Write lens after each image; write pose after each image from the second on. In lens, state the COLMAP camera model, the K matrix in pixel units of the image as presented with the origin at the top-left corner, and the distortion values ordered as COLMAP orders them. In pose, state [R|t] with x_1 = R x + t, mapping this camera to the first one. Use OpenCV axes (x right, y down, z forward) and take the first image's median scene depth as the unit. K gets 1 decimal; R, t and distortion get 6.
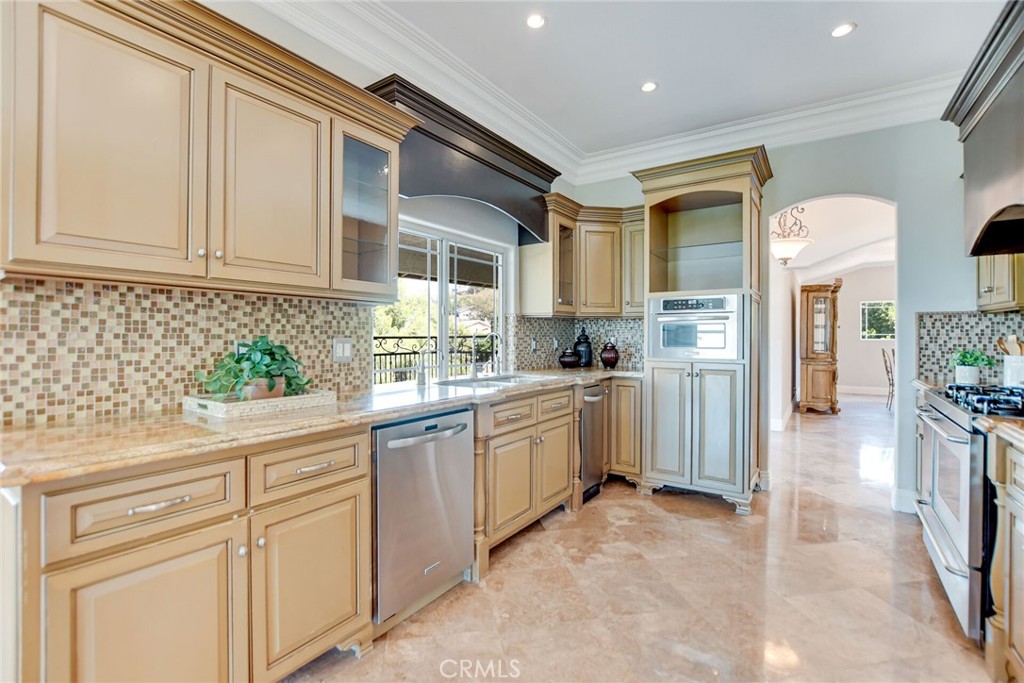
lens RADIAL K [[462.8, 0, 503.5], [0, 462.8, 332.3], [0, 0, 1]] dist [-0.019010, 0.000979]
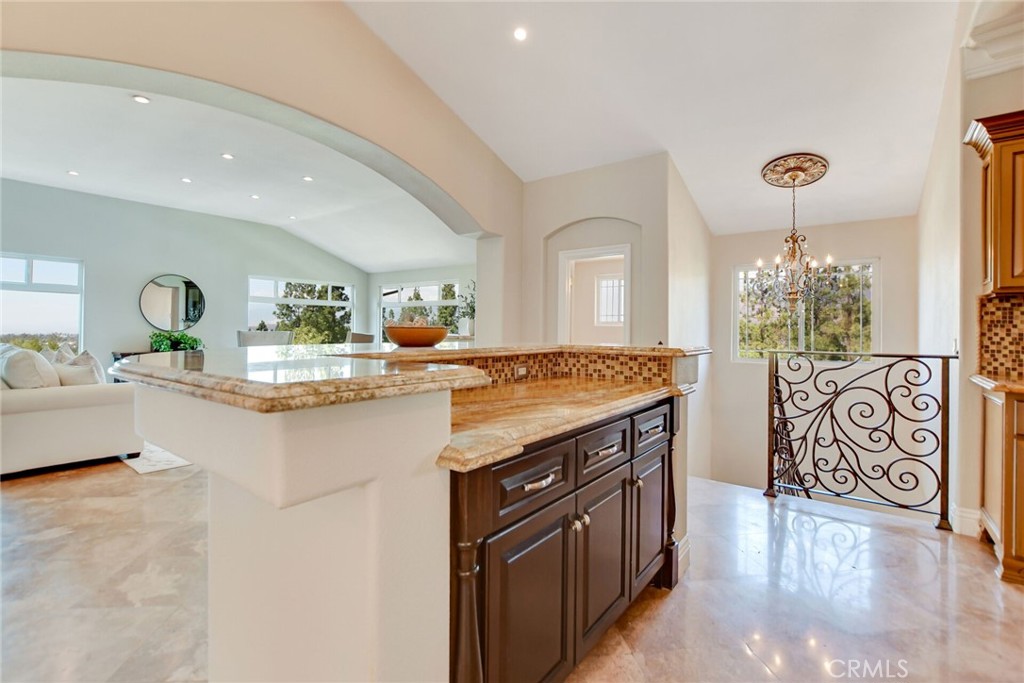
lens RADIAL K [[462.8, 0, 505.9], [0, 462.8, 334.6], [0, 0, 1]] dist [-0.019010, 0.000979]
pose [[-0.059631, 0.001132, -0.998220, 0.873862], [0.001297, 0.999999, 0.001056, 0.036548], [0.998220, -0.001232, -0.059632, -0.886976]]
